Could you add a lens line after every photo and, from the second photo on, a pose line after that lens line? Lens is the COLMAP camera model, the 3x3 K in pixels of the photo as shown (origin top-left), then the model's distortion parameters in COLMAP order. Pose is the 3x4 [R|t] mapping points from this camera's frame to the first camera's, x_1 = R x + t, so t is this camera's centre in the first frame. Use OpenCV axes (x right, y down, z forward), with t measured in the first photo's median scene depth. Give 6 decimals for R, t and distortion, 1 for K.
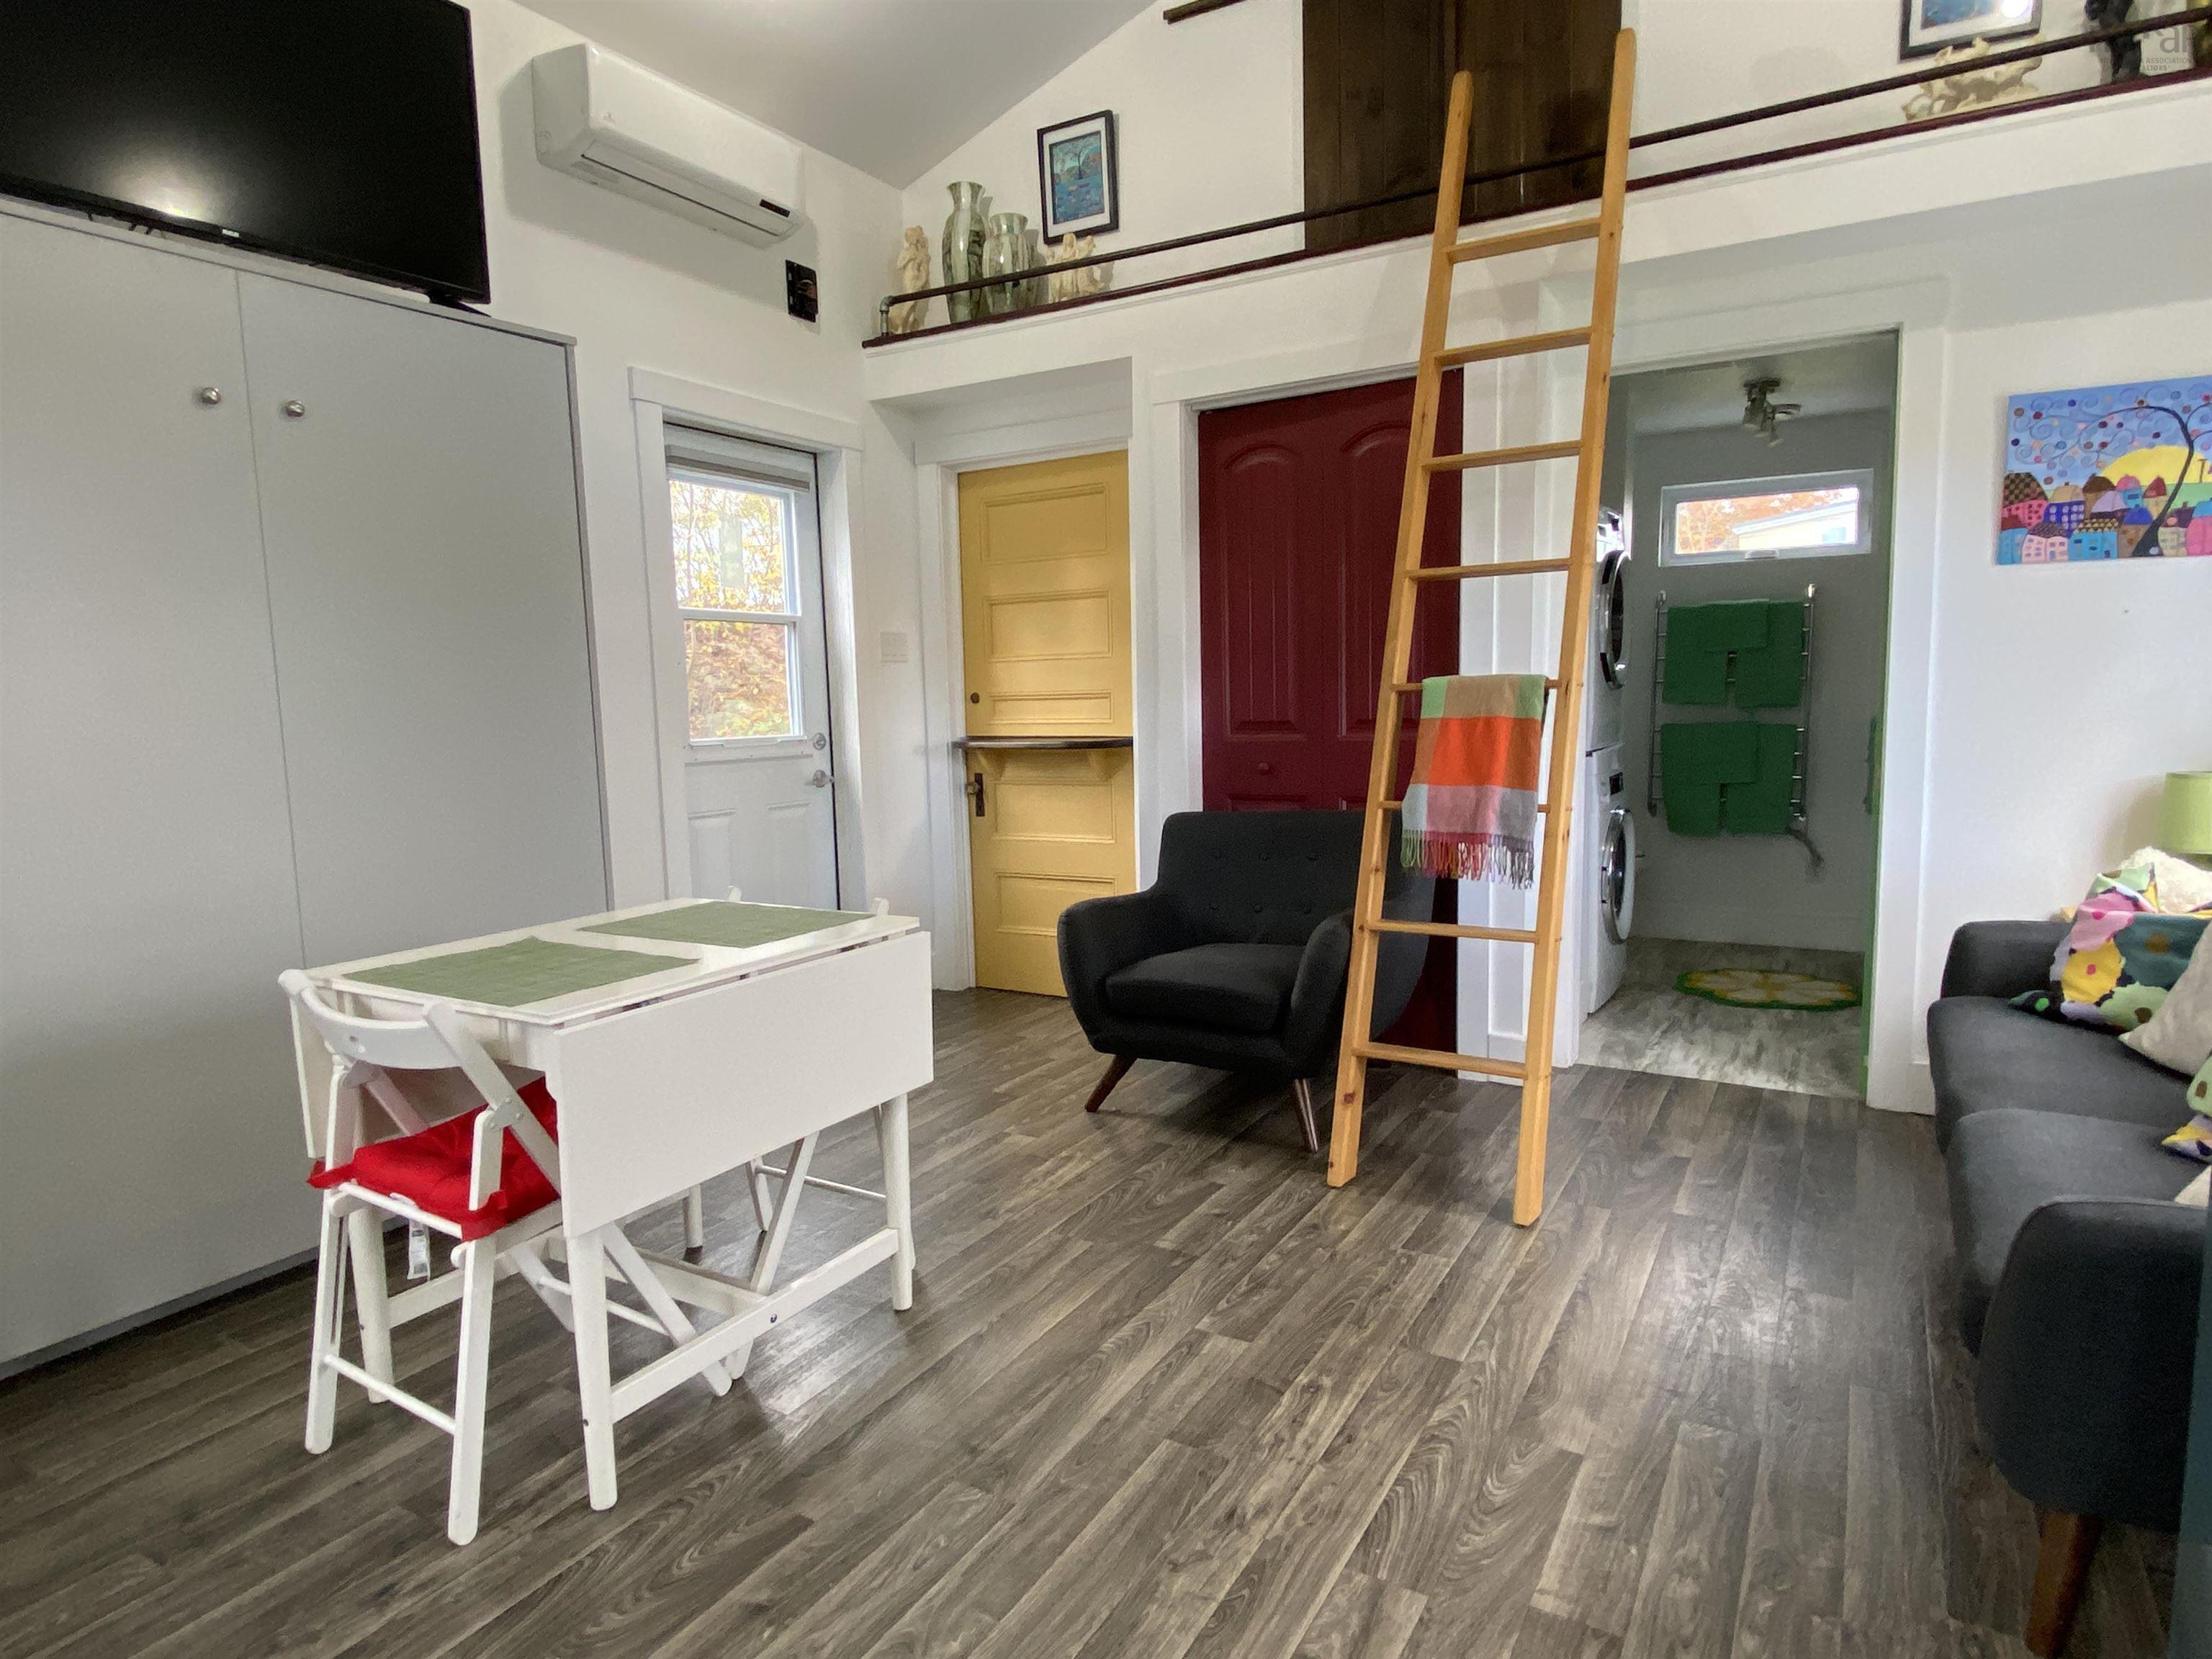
lens RADIAL K [[1268.5, 0, 1102.8], [0, 1268.5, 831.1], [0, 0, 1]] dist [0.041290, -0.041239]
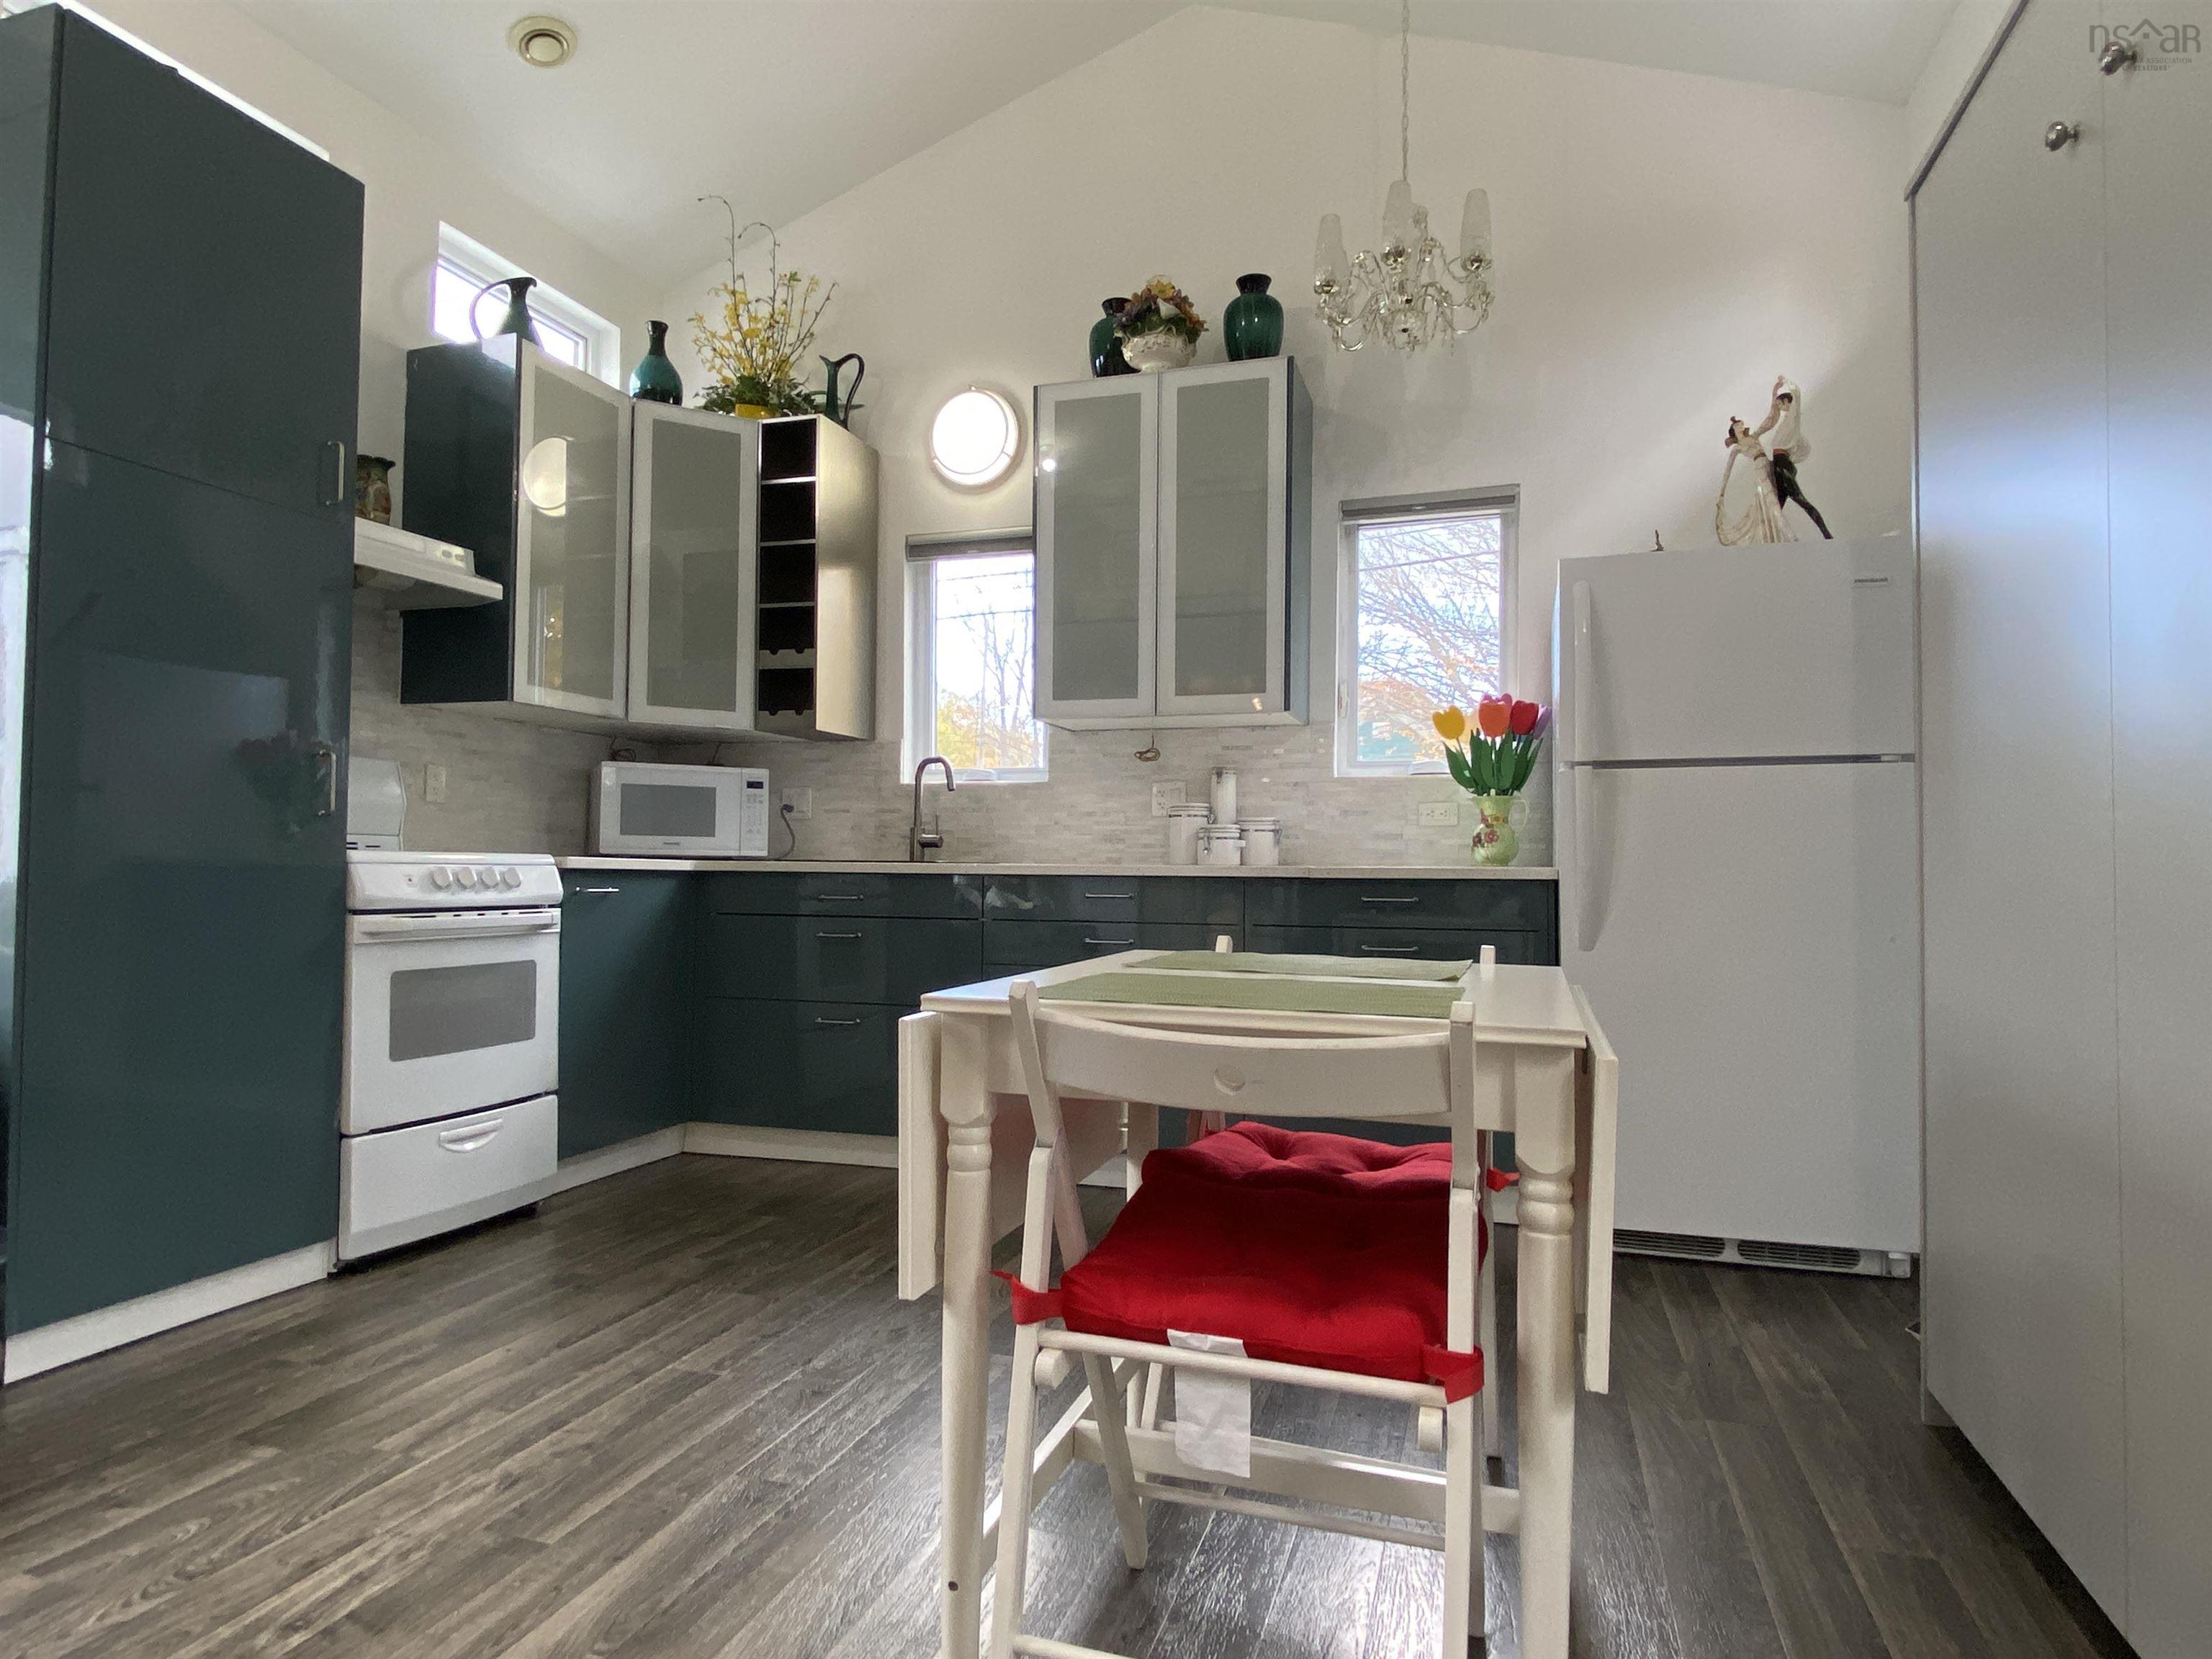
lens RADIAL K [[1268.5, 0, 1104.6], [0, 1268.5, 828.4], [0, 0, 1]] dist [0.041290, -0.041239]
pose [[-0.973892, 0.009501, -0.226813, -0.085550], [-0.009348, 0.996598, 0.081887, -0.043416], [0.226819, 0.081870, -0.970490, 1.347384]]
